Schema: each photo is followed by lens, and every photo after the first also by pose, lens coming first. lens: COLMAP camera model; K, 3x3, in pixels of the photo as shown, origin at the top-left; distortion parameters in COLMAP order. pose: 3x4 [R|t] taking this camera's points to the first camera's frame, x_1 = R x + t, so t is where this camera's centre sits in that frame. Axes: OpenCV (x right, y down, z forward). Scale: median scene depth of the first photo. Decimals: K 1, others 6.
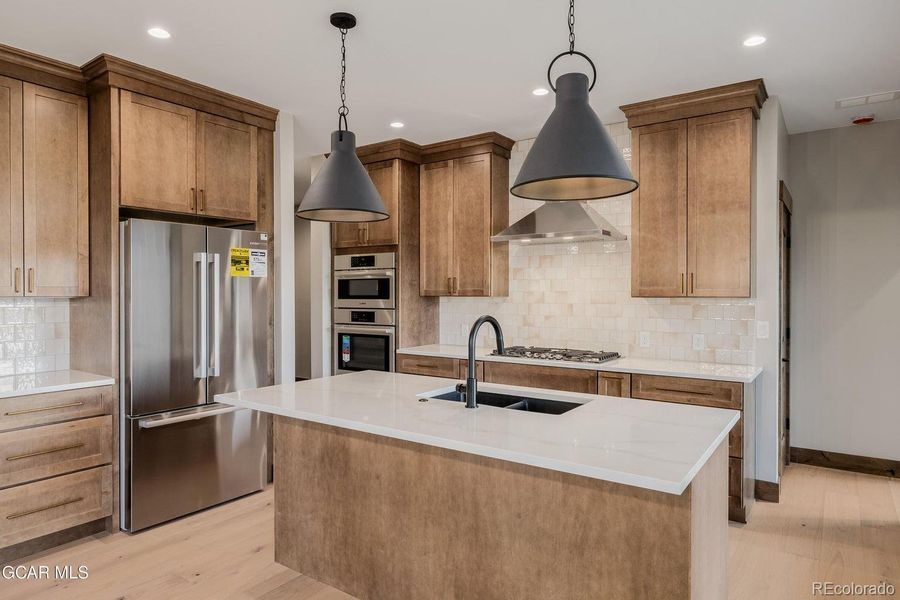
lens RADIAL K [[547.4, 0, 439.2], [0, 547.4, 296.8], [0, 0, 1]] dist [0.003400, -0.003664]
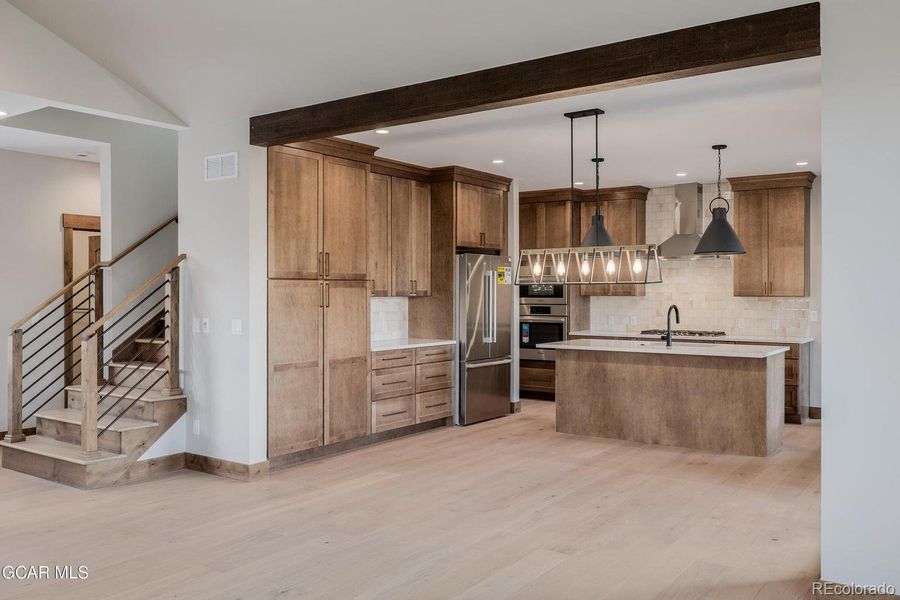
lens RADIAL K [[737.4, 0, 438.6], [0, 737.4, 294.1], [0, 0, 1]] dist [-0.010496, 0.013258]
pose [[0.999982, -0.000064, -0.005949, -0.466158], [0.000057, 0.999999, -0.001200, -0.002828], [0.005950, 0.001200, 0.999982, -1.082128]]
